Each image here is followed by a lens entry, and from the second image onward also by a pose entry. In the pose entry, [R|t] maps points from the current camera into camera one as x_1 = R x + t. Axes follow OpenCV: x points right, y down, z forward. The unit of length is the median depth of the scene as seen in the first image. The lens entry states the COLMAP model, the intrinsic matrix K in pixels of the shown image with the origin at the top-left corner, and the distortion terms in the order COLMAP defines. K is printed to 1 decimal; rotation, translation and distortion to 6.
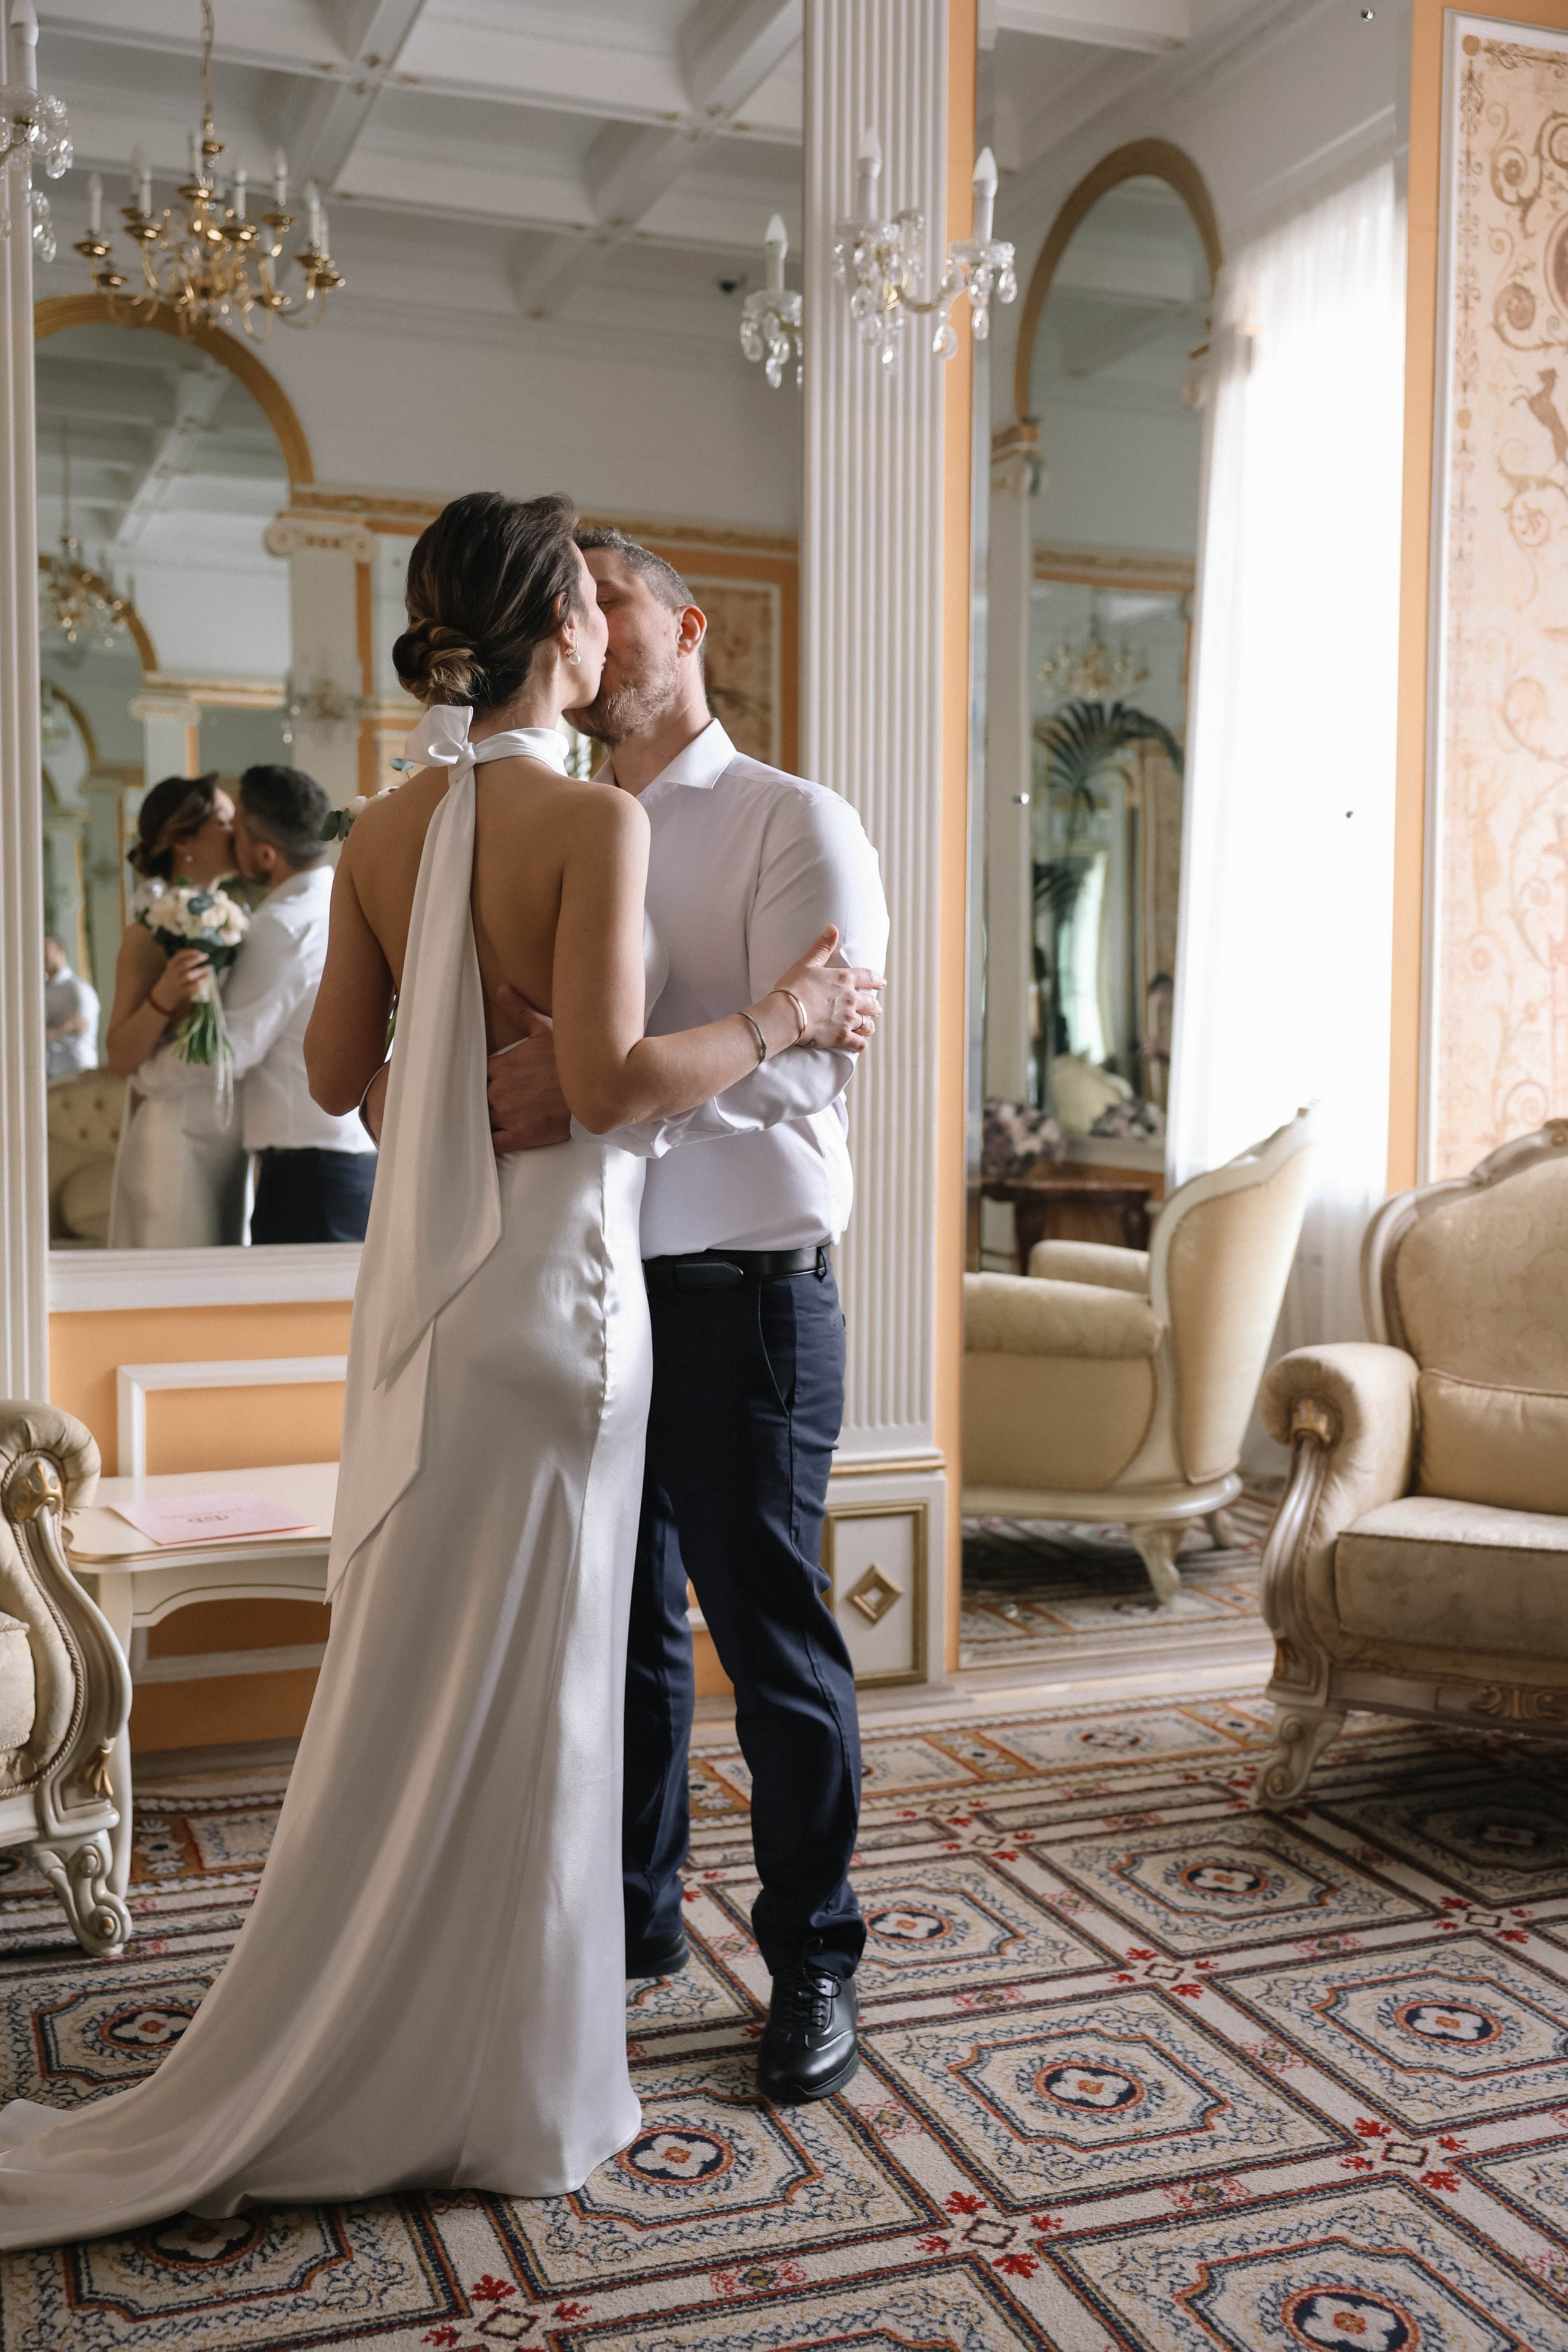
lens RADIAL K [[2303.9, 0, 782.8], [0, 2303.9, 1173.5], [0, 0, 1]] dist [0.032189, 0.000000]
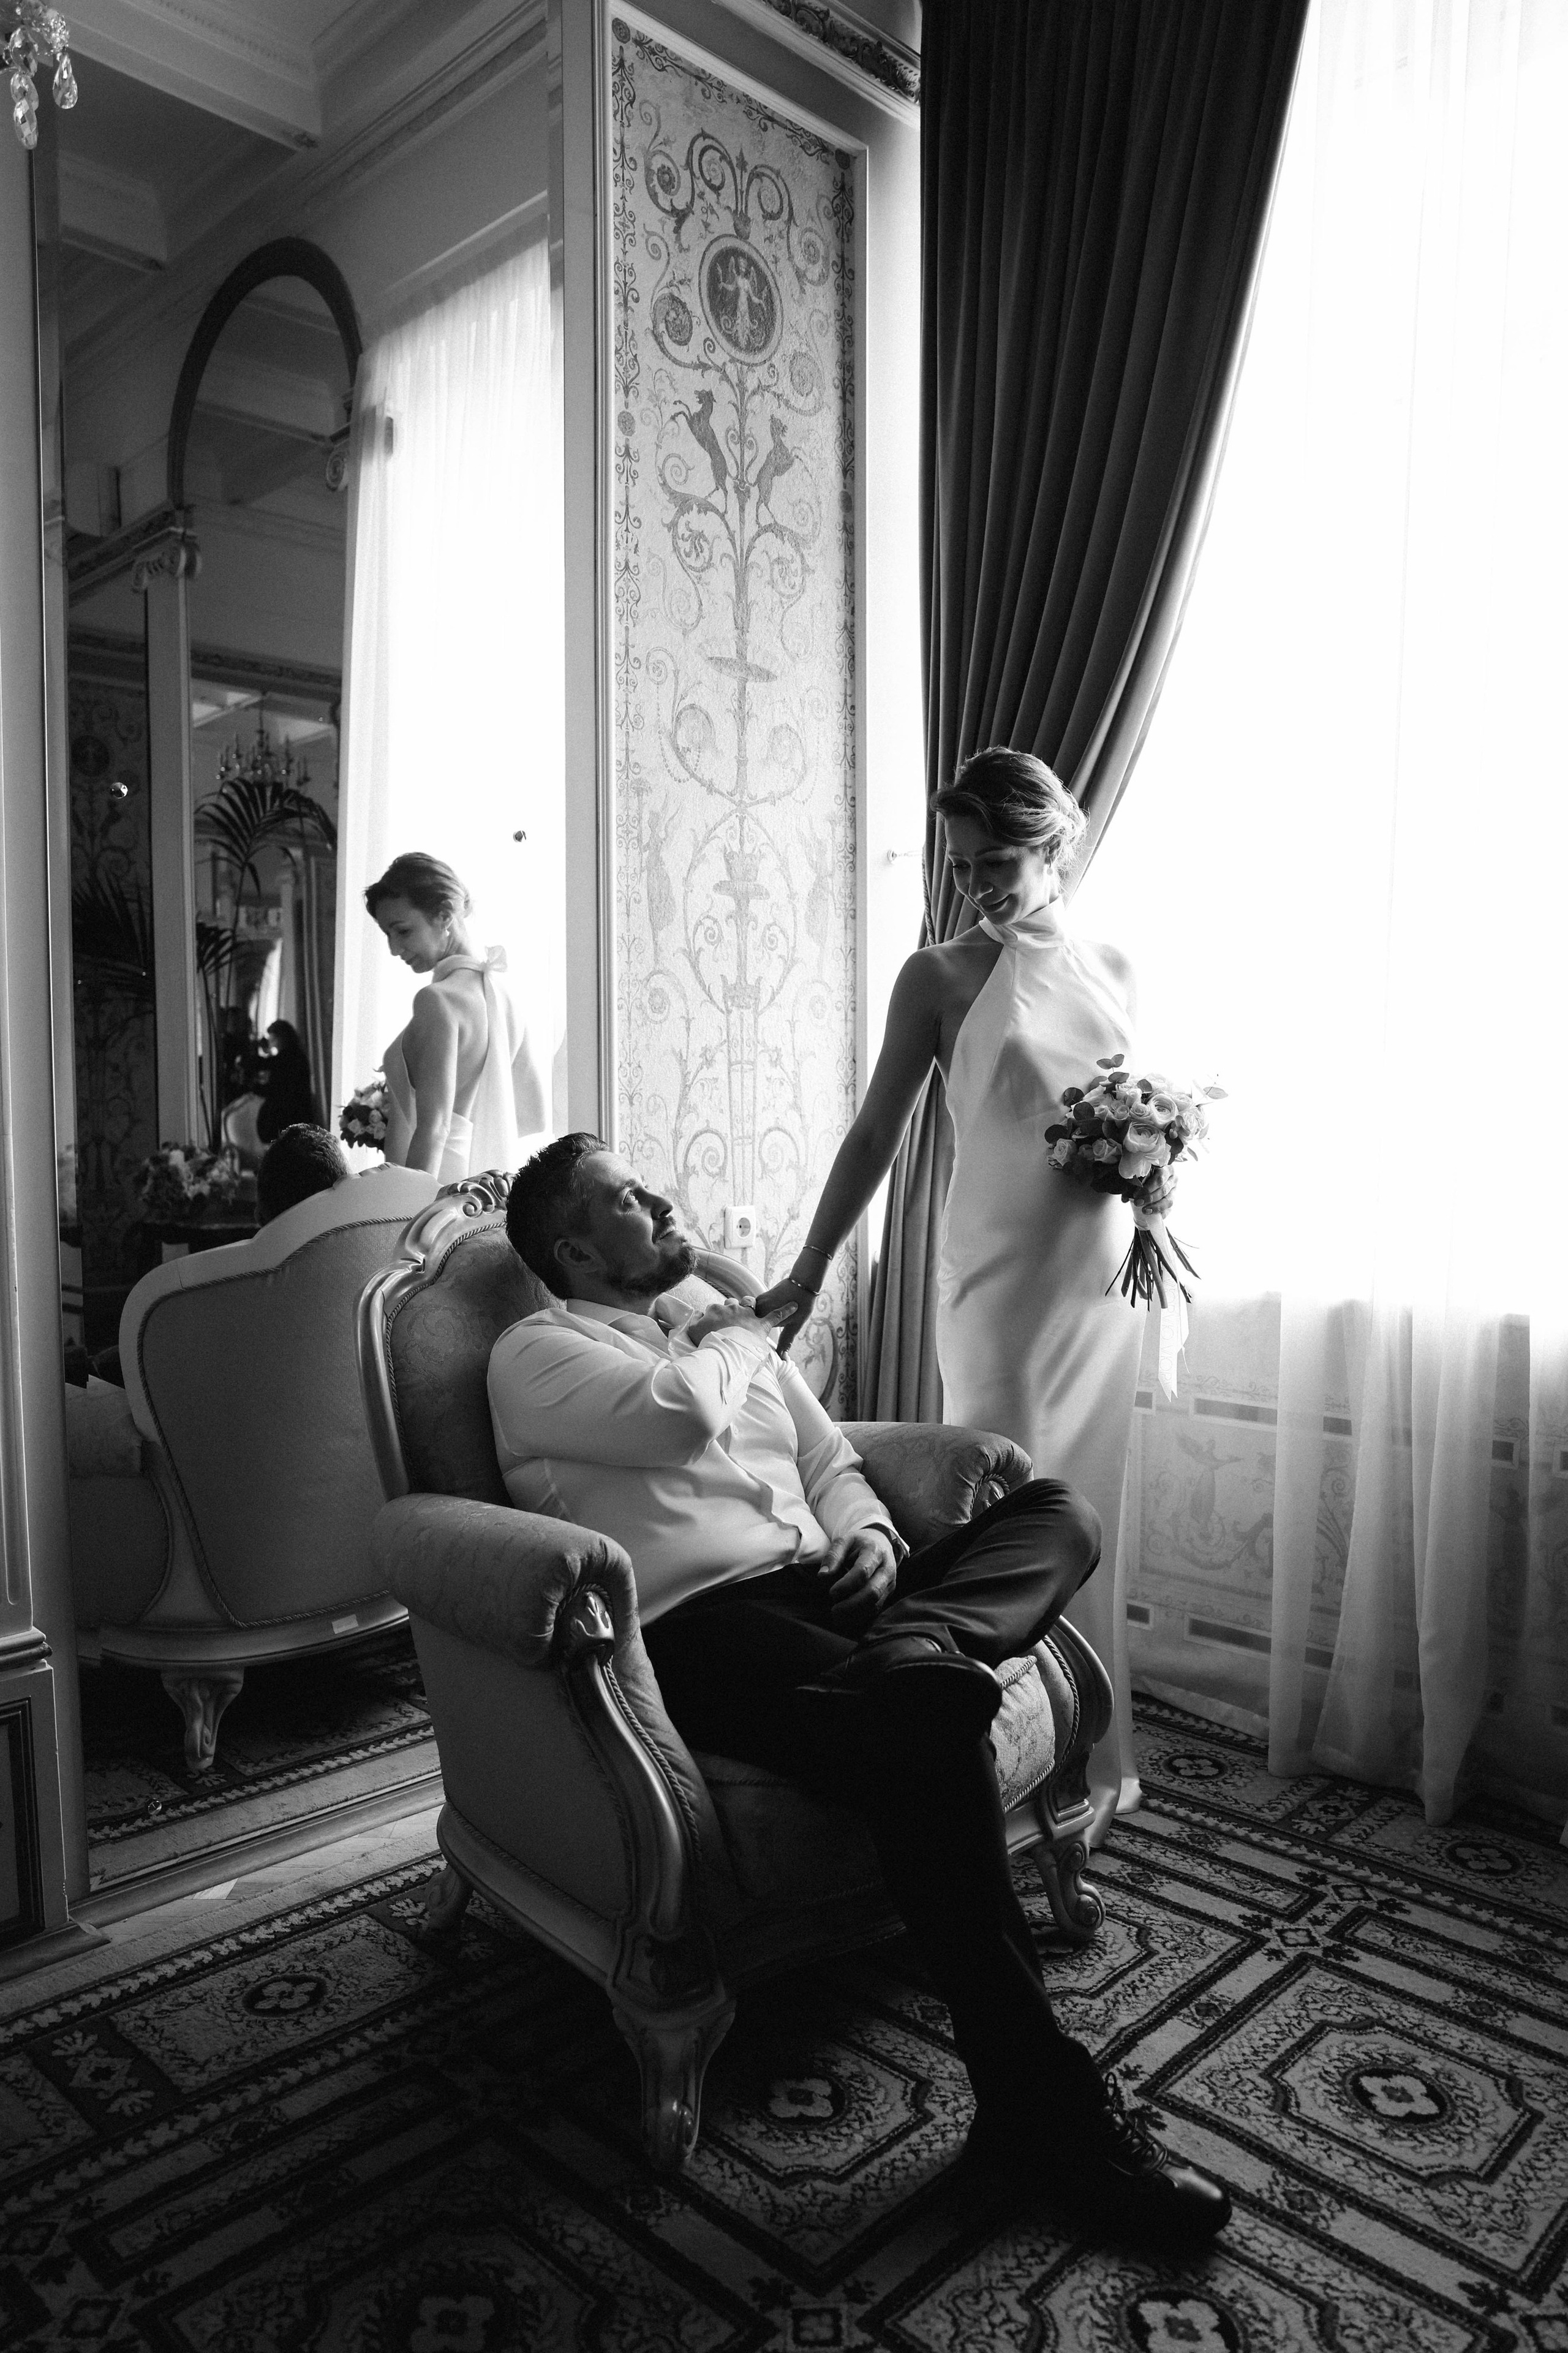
lens RADIAL K [[1667.7, 0, 796.6], [0, 1667.7, 1210.1], [0, 0, 1]] dist [-0.096275, 0.059516]
pose [[0.906815, -0.039418, 0.419681, 0.066680], [0.030619, 0.999148, 0.027685, -0.025008], [-0.420415, -0.012255, 0.907249, 0.366150]]
